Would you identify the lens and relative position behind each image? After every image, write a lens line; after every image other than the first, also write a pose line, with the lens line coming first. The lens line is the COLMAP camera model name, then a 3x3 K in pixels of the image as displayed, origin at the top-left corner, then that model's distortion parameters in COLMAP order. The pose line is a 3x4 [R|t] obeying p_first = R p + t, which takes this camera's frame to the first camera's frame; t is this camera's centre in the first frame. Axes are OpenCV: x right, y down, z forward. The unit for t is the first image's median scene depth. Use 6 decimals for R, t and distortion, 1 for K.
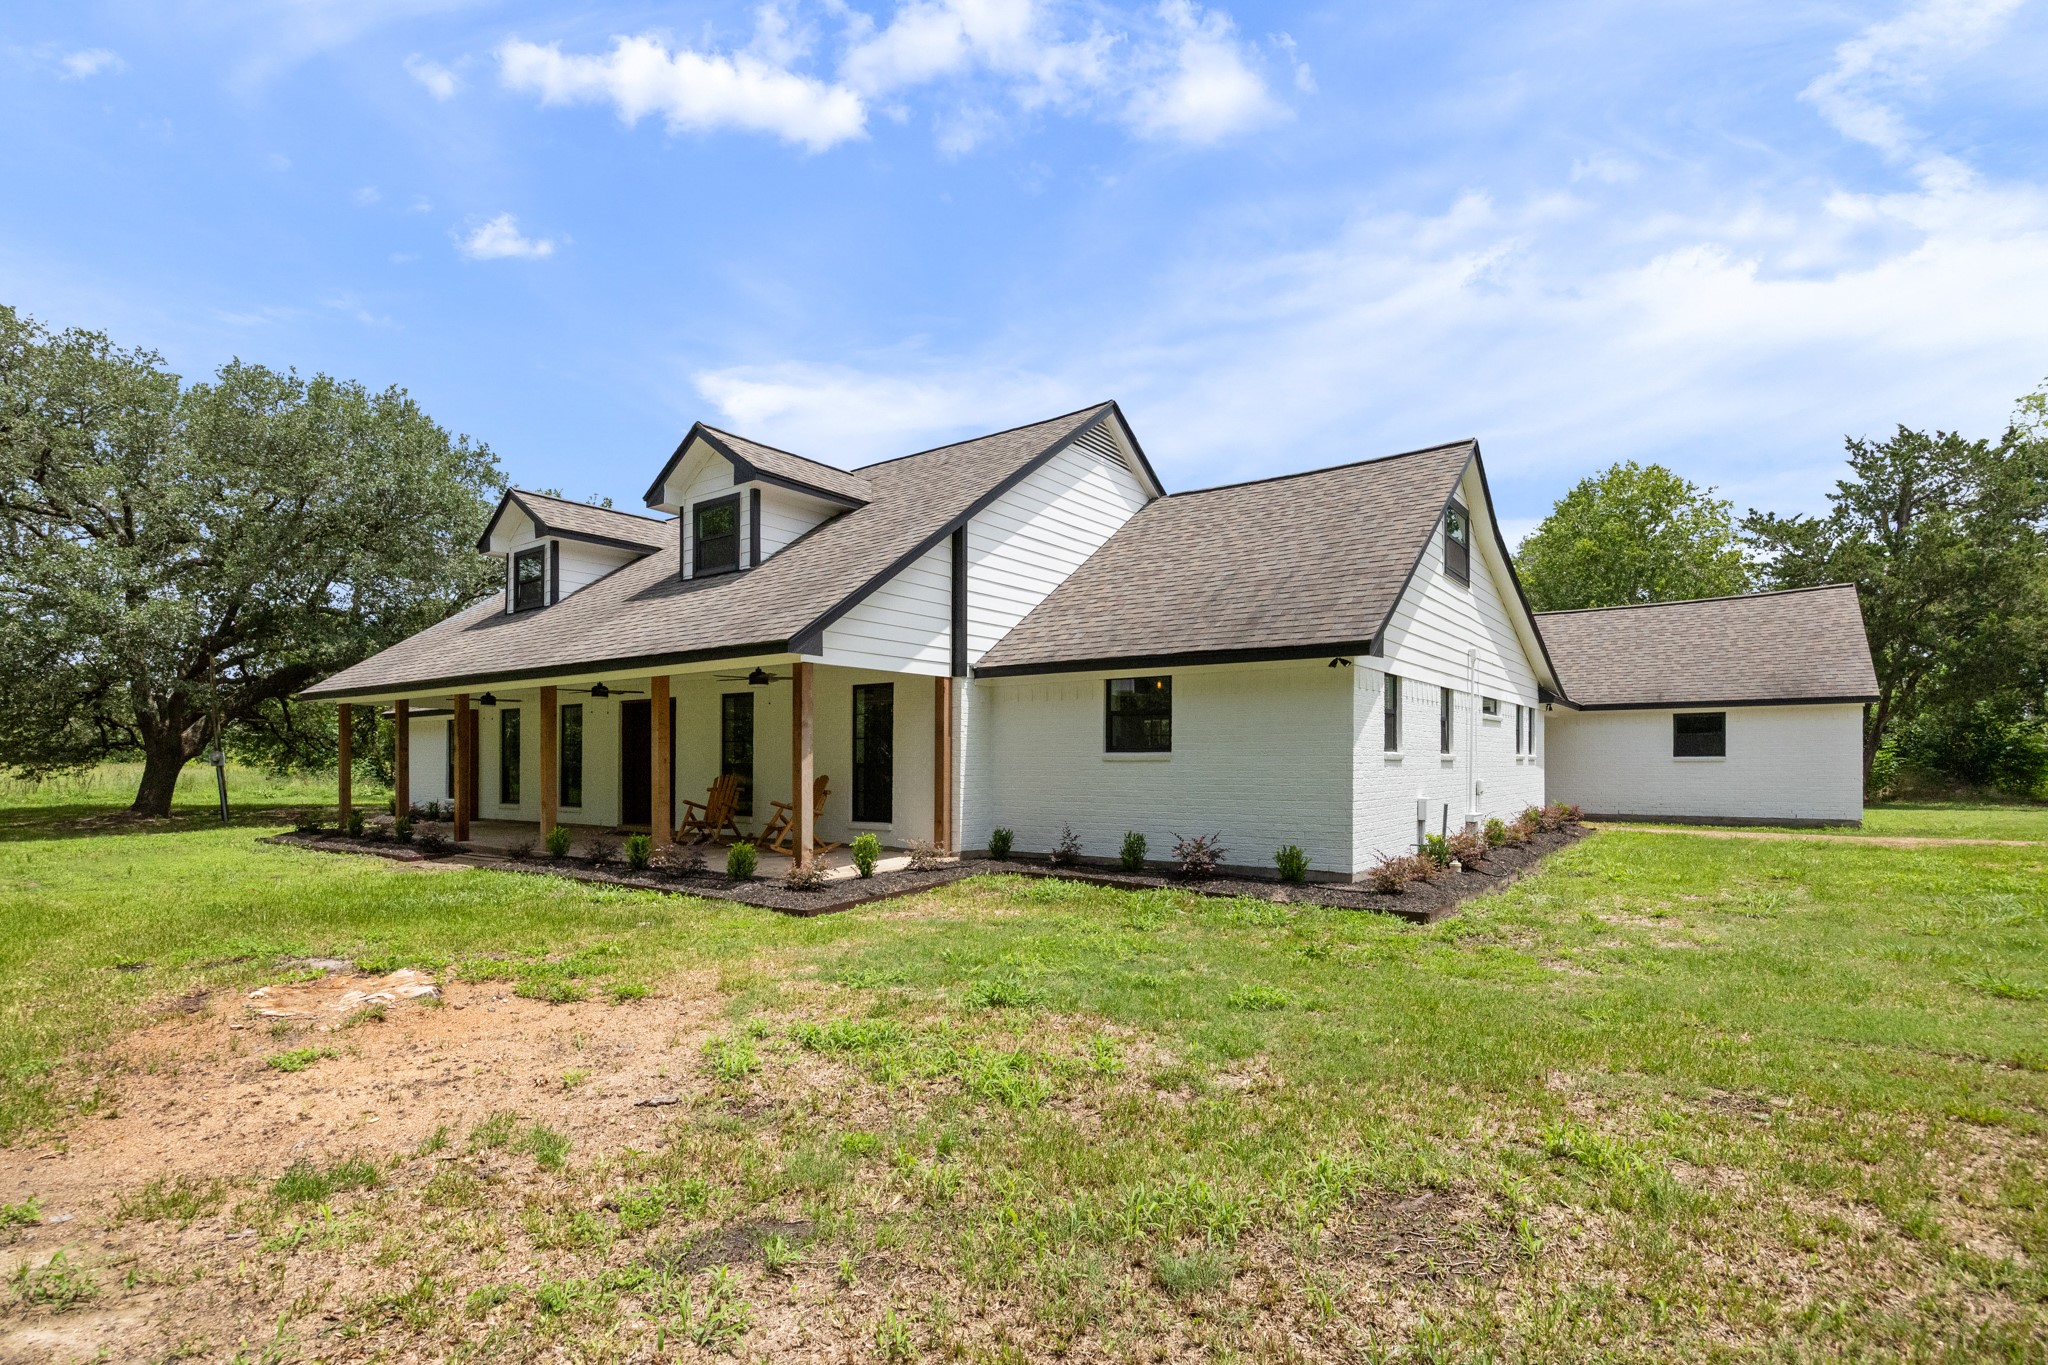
lens RADIAL K [[999.0, 0, 1029.1], [0, 999.0, 755.1], [0, 0, 1]] dist [-0.001729, -0.000263]
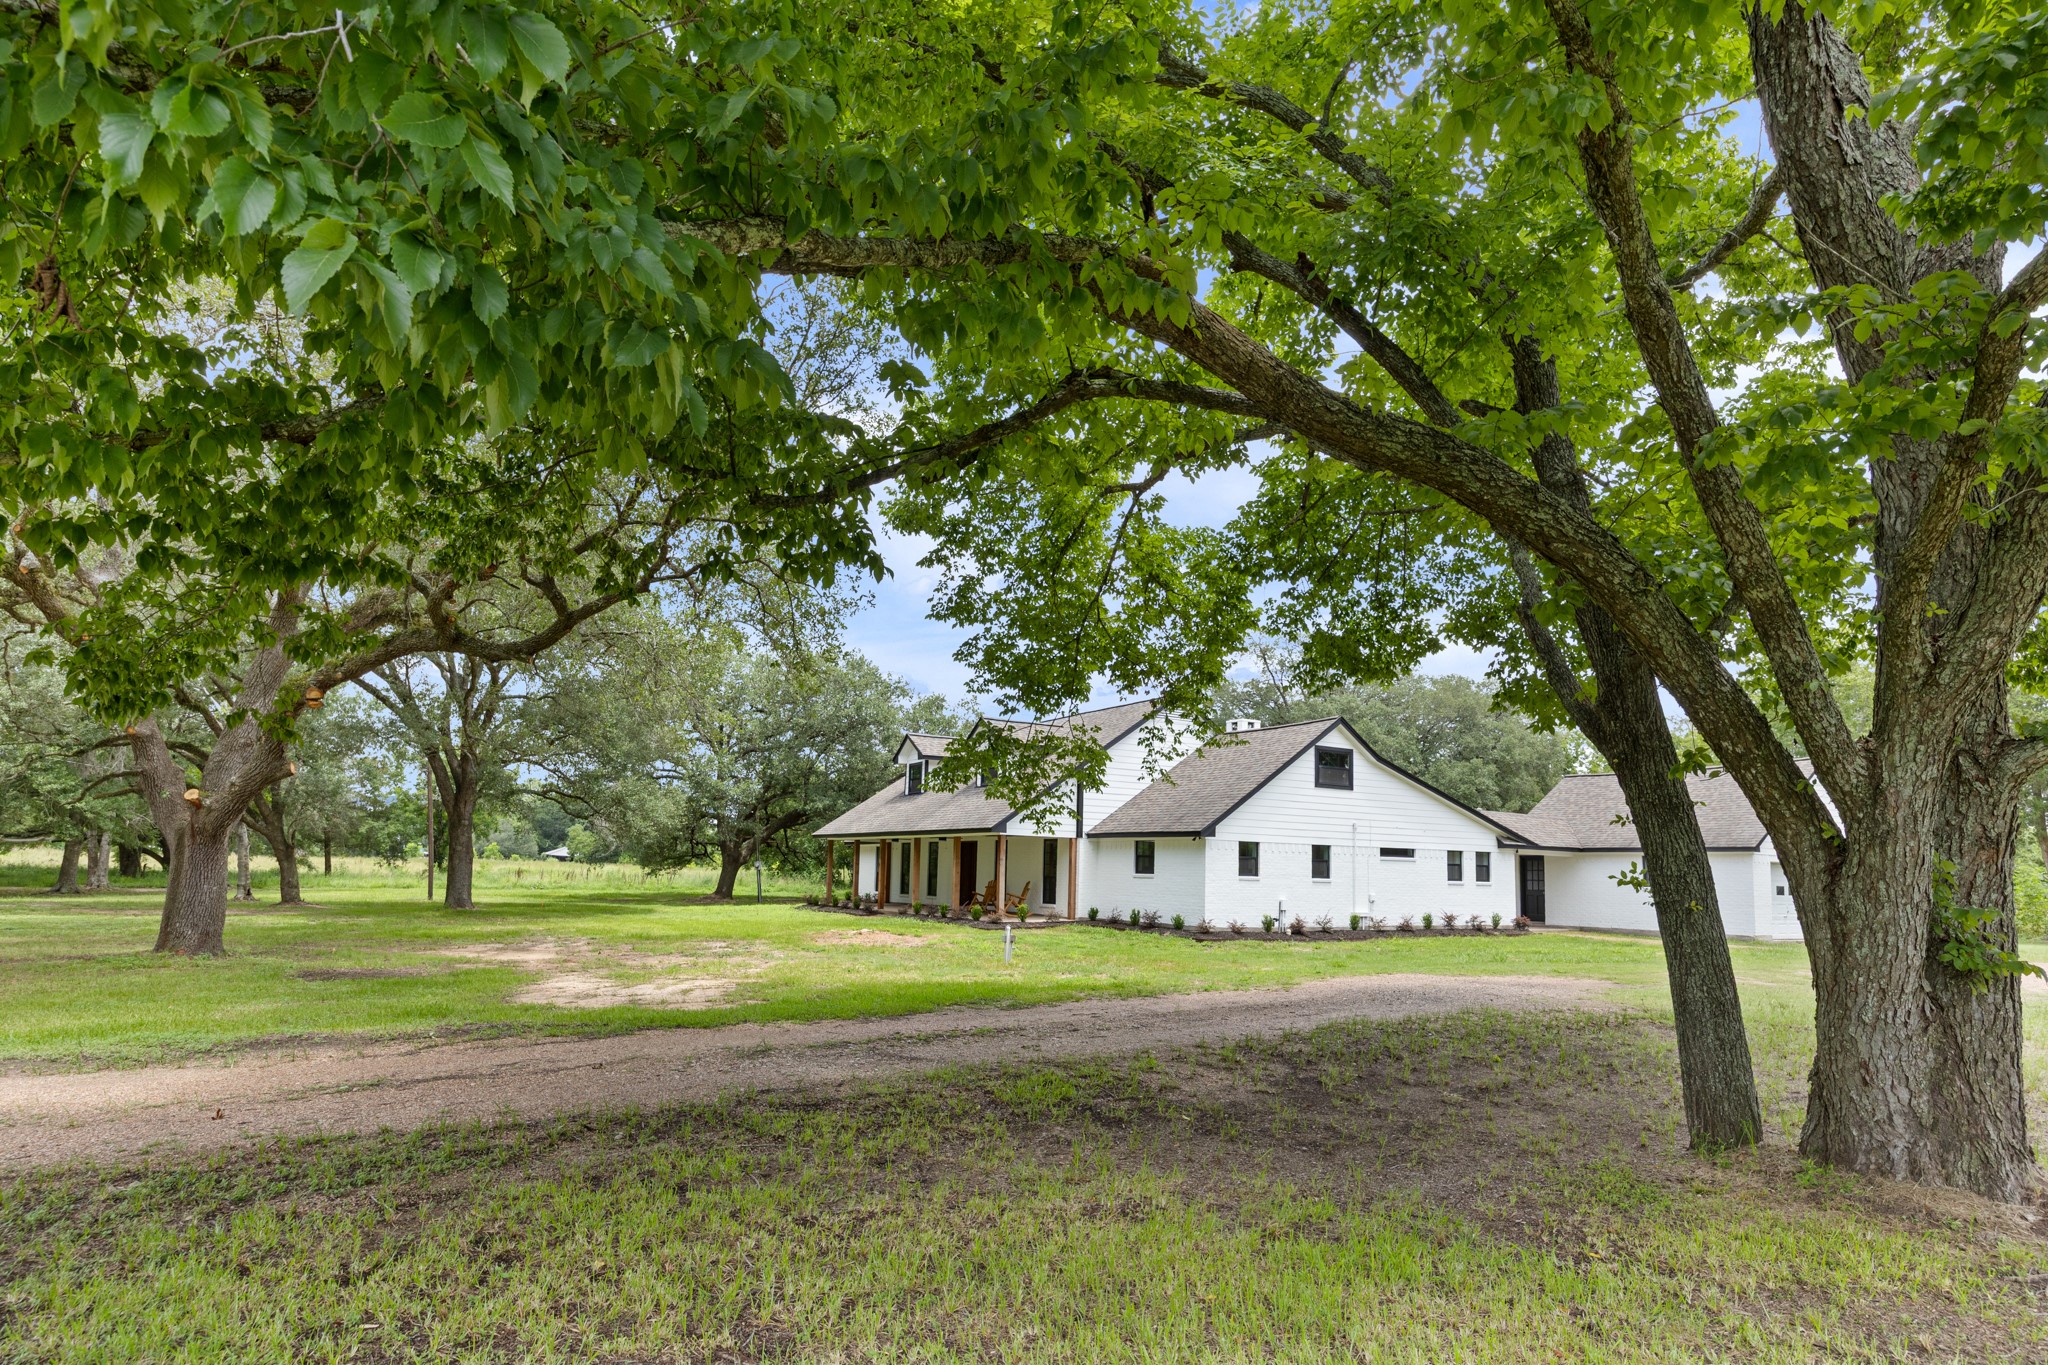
lens RADIAL K [[1152.6, 0, 1027.4], [0, 1152.6, 769.3], [0, 0, 1]] dist [-0.004181, -0.001126]
pose [[0.919596, -0.013982, -0.392617, 0.783431], [-0.019344, 0.996543, -0.080797, -0.021709], [0.392390, 0.081896, 0.916146, -1.310126]]
